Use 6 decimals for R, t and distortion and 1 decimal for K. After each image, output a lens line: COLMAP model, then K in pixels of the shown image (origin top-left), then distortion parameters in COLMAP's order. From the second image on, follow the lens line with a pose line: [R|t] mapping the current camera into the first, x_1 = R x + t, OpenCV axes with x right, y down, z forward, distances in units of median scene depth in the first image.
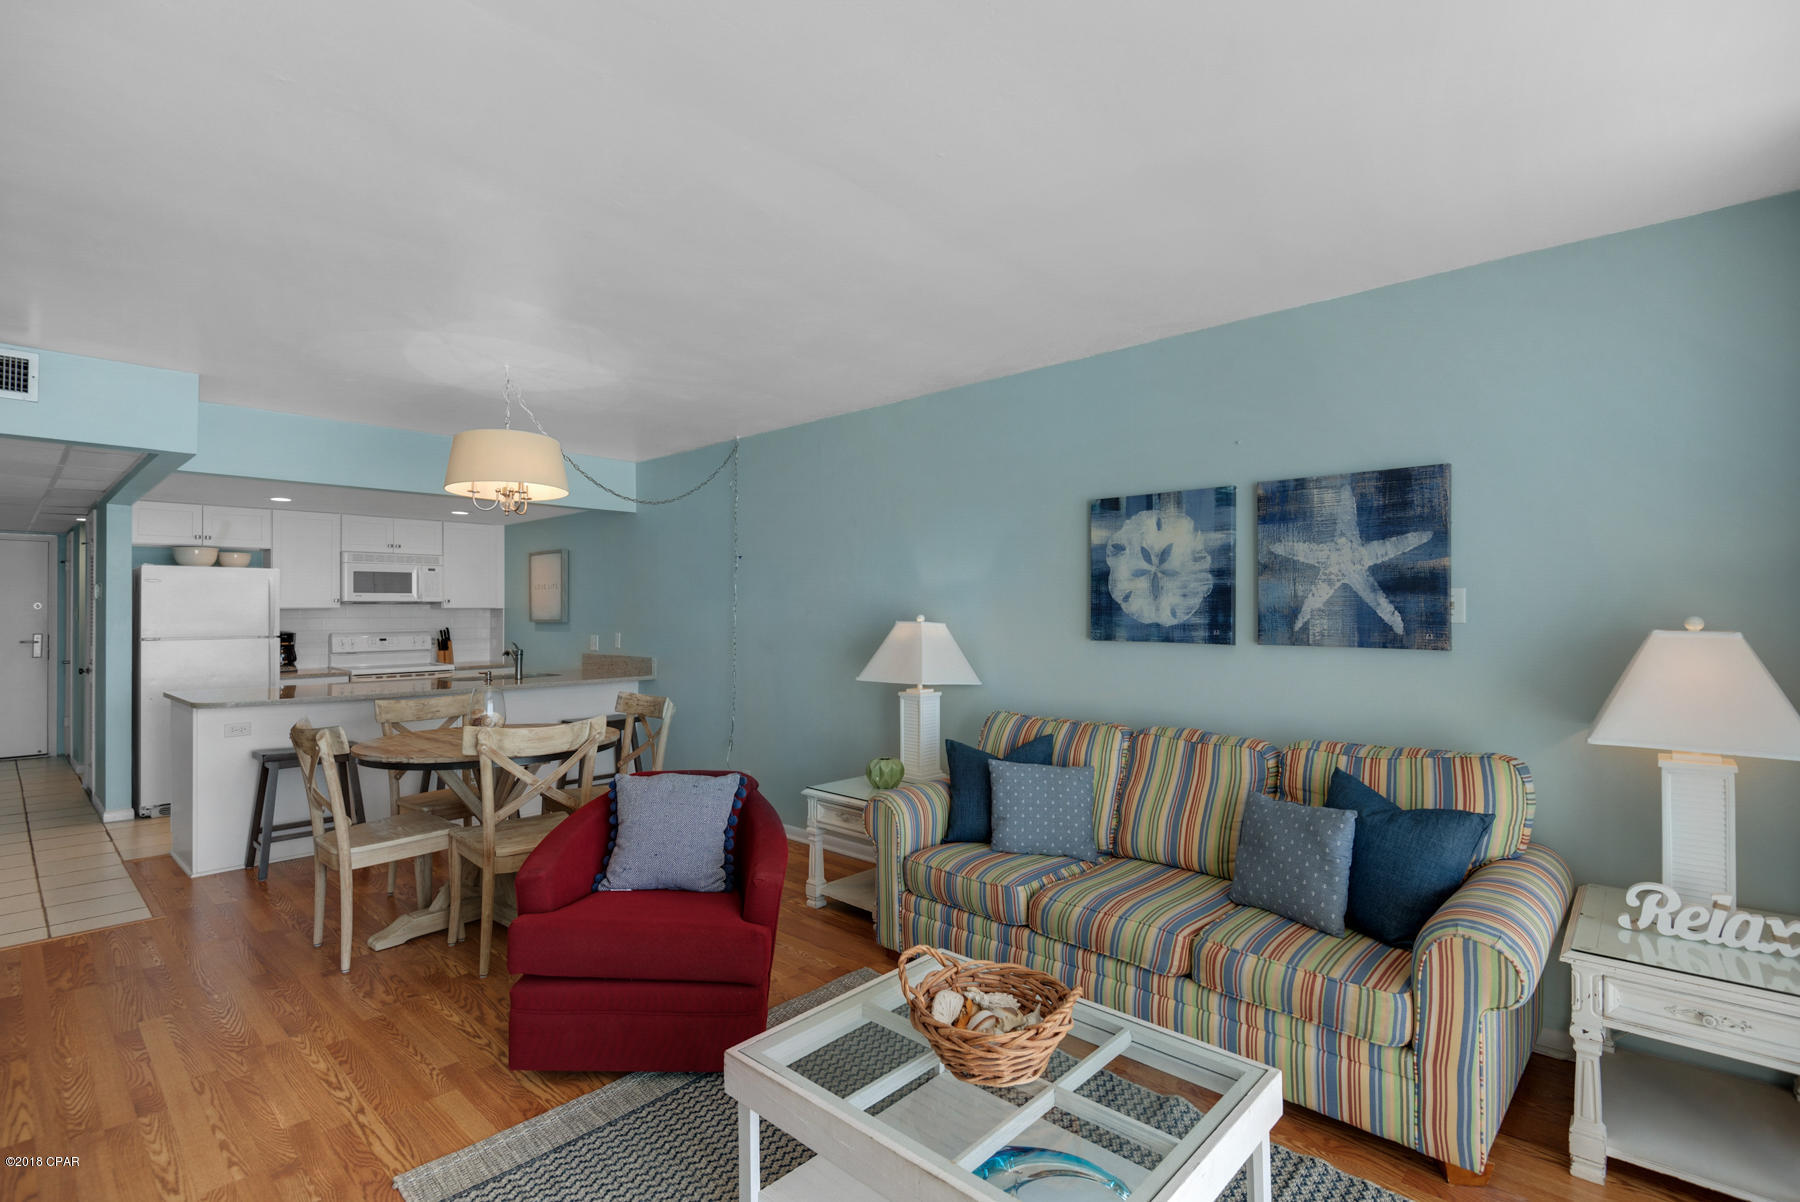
lens RADIAL K [[845.3, 0, 886.4], [0, 845.3, 601.1], [0, 0, 1]] dist [0.016056, -0.017884]
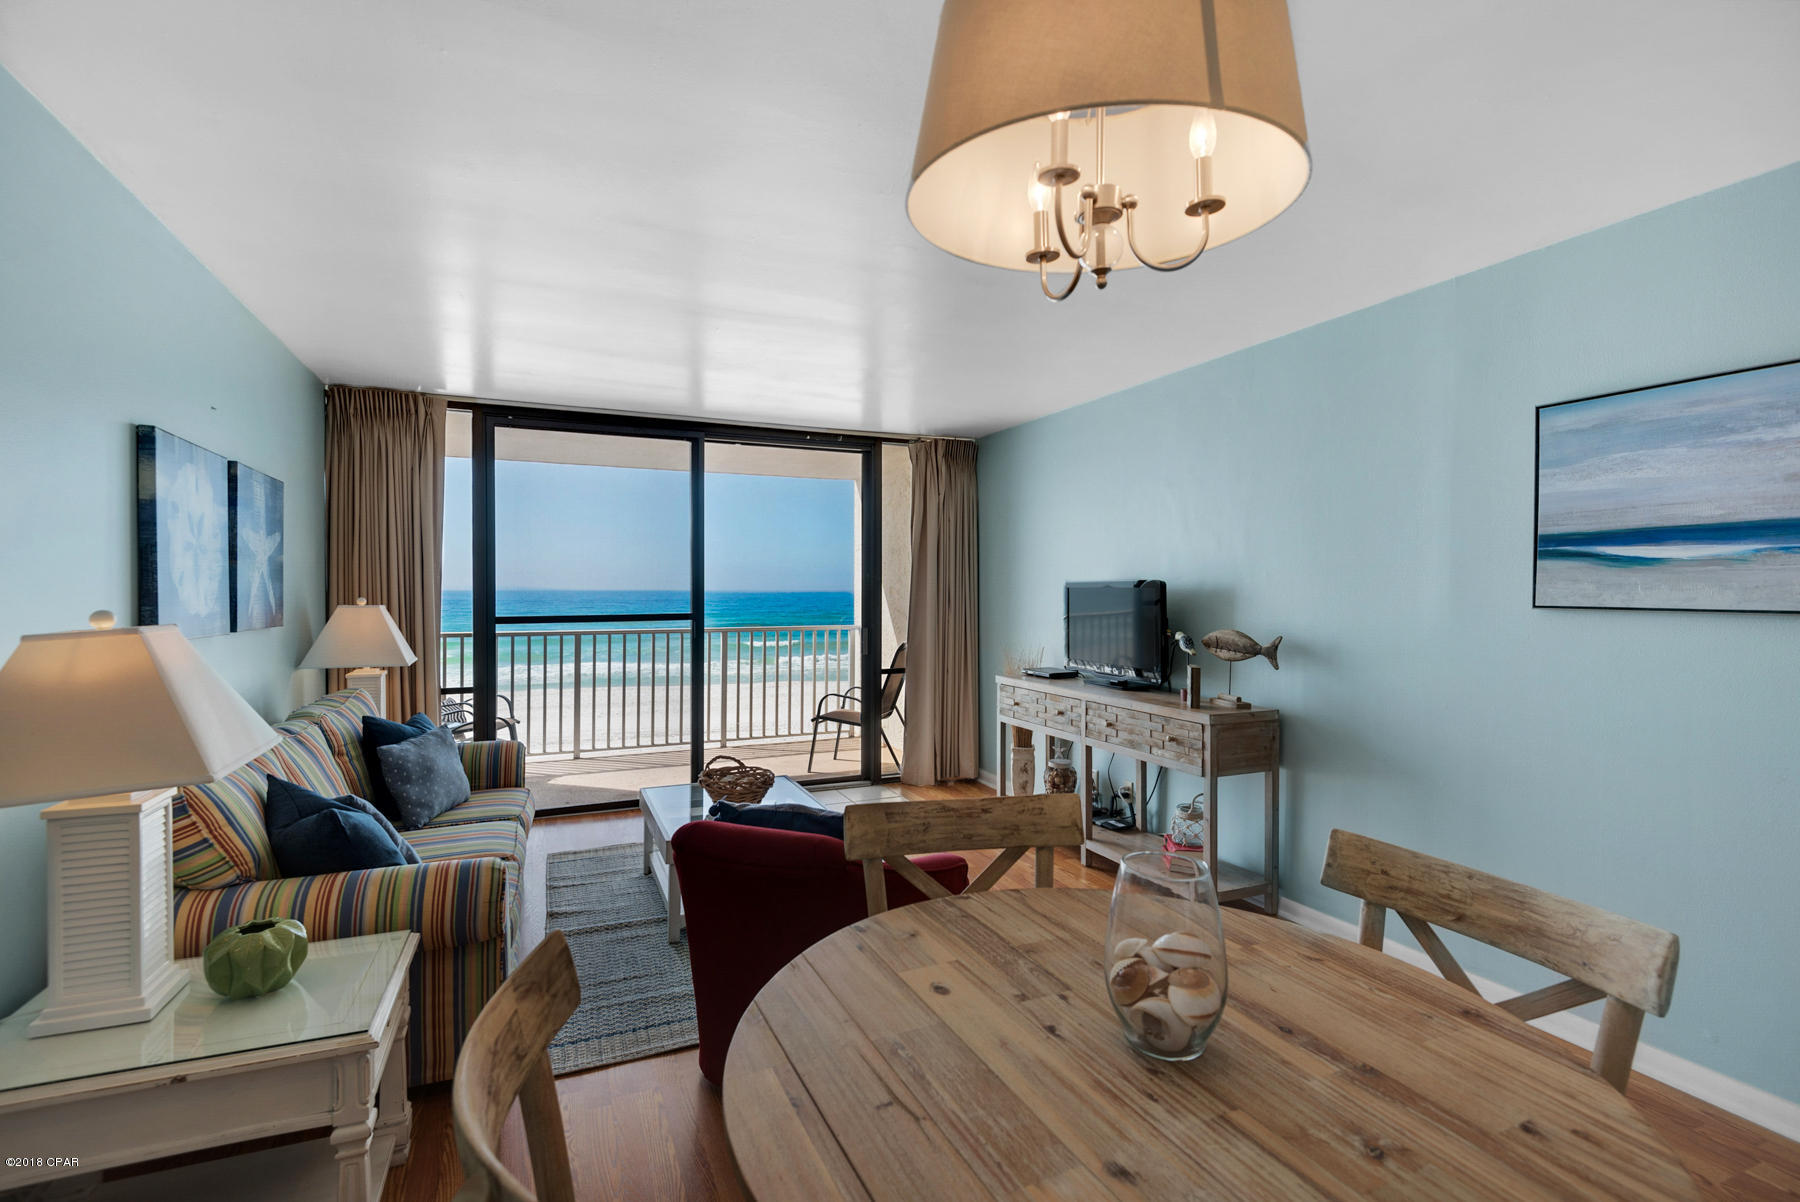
lens RADIAL K [[834.9, 0, 888.8], [0, 834.9, 603.2], [0, 0, 1]] dist [0.026921, -0.013032]
pose [[-0.916316, -0.006928, 0.400397, -0.534750], [-0.004874, 0.999969, 0.006149, 0.008600], [-0.400427, 0.003683, -0.916321, 1.397593]]
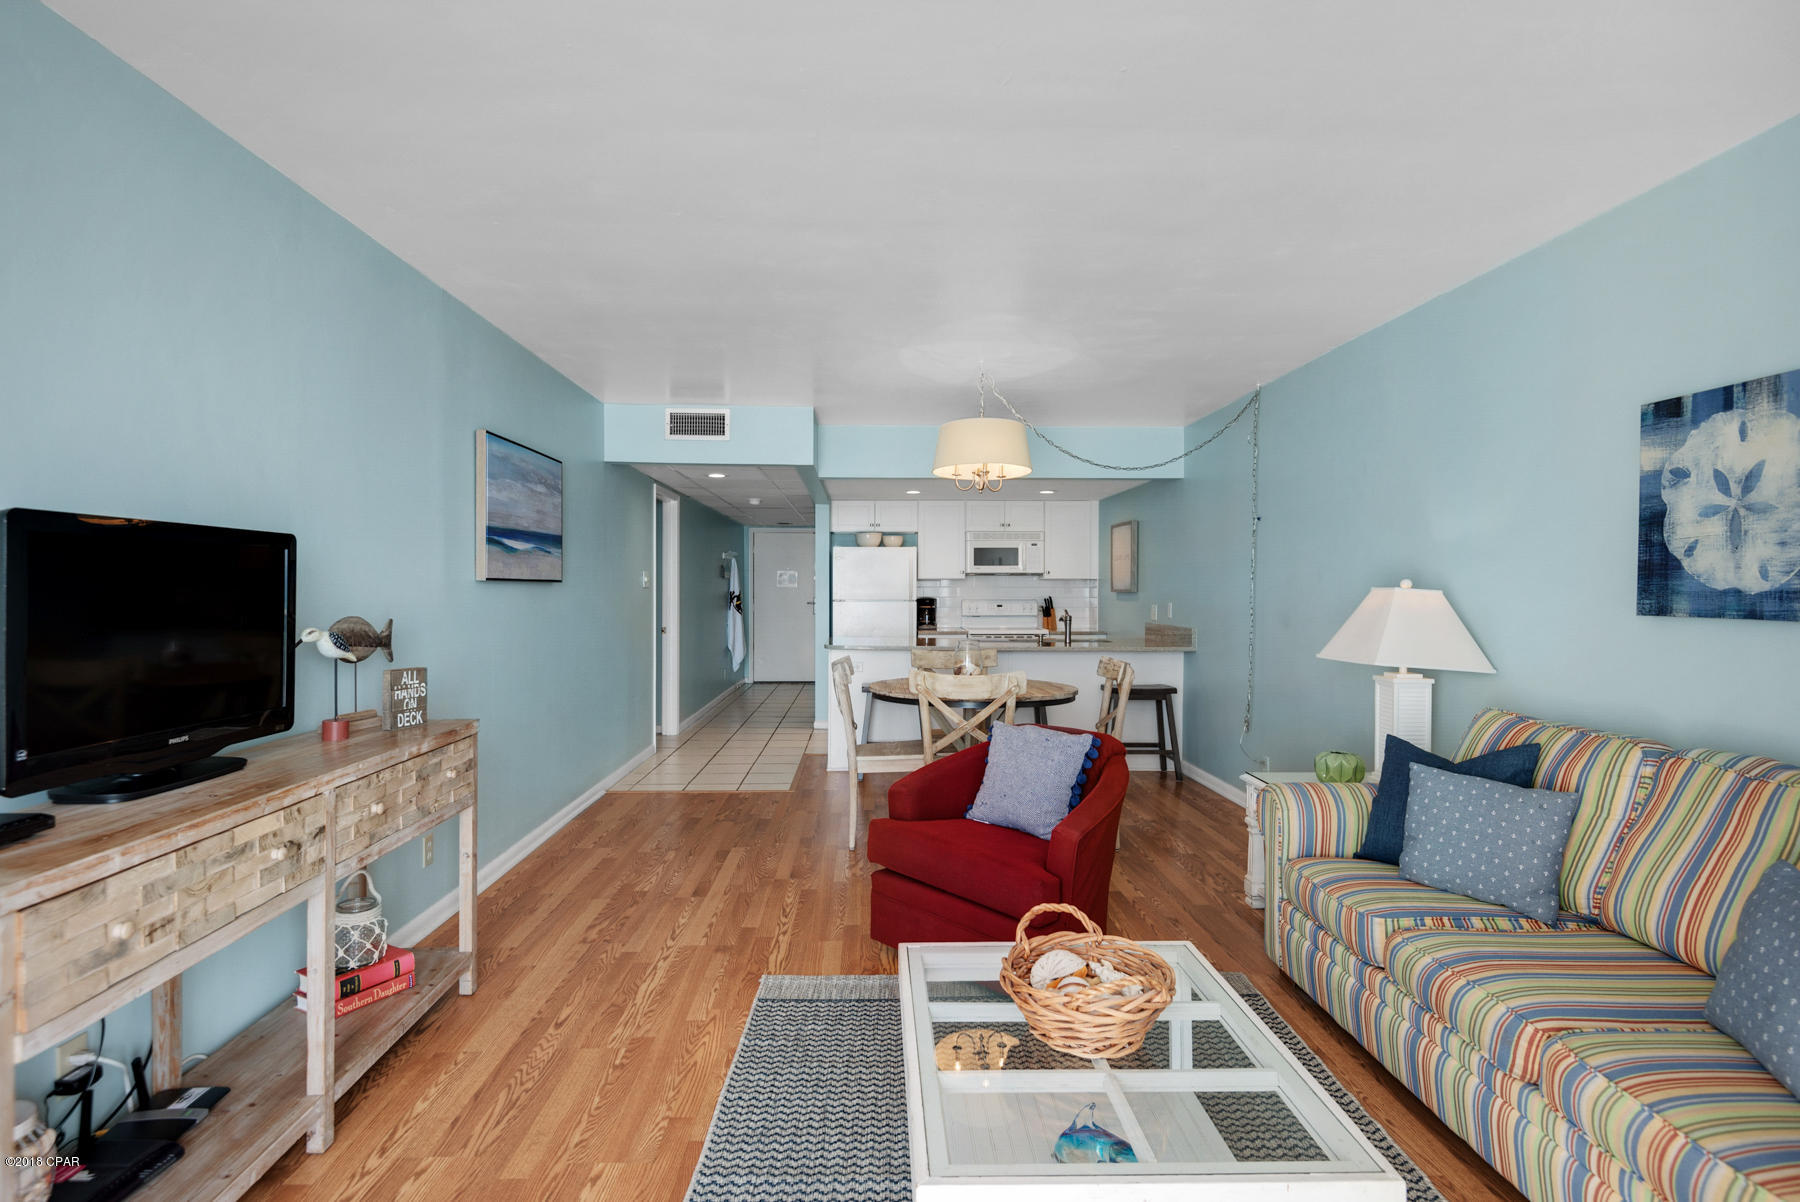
lens RADIAL K [[883.8, 0, 872.9], [0, 883.8, 592.2], [0, 0, 1]] dist [0.032111, -0.022447]
pose [[0.692209, 0.008604, -0.721646, 0.339752], [0.003515, 0.999877, 0.015294, 0.015415], [0.721689, -0.013123, 0.692093, 0.070437]]
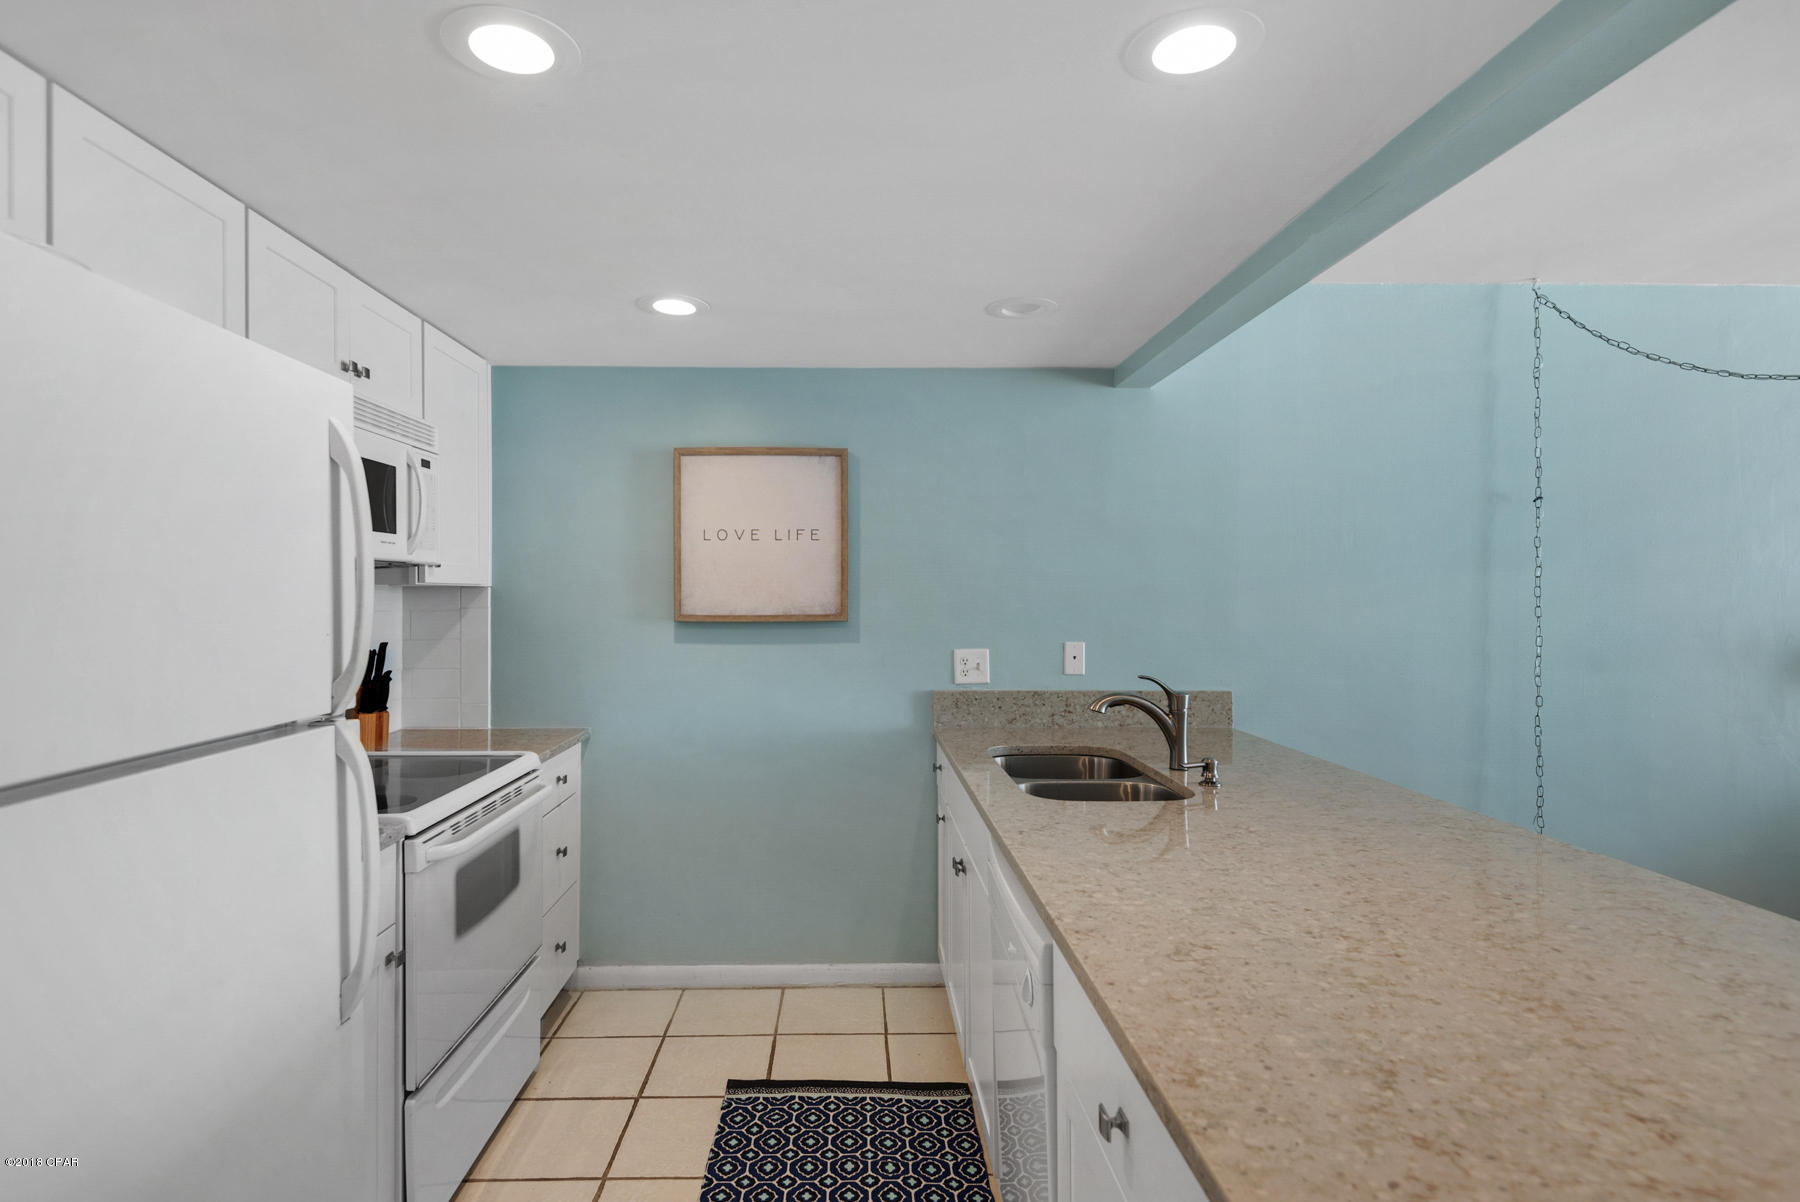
lens RADIAL K [[911.2, 0, 864.4], [0, 911.2, 593.8], [0, 0, 1]] dist [0.000813, -0.001229]
pose [[0.717579, 0.003457, 0.696469, -1.367976], [-0.011272, 0.999914, 0.006650, 0.015906], [-0.696386, -0.012623, 0.717556, 1.318274]]
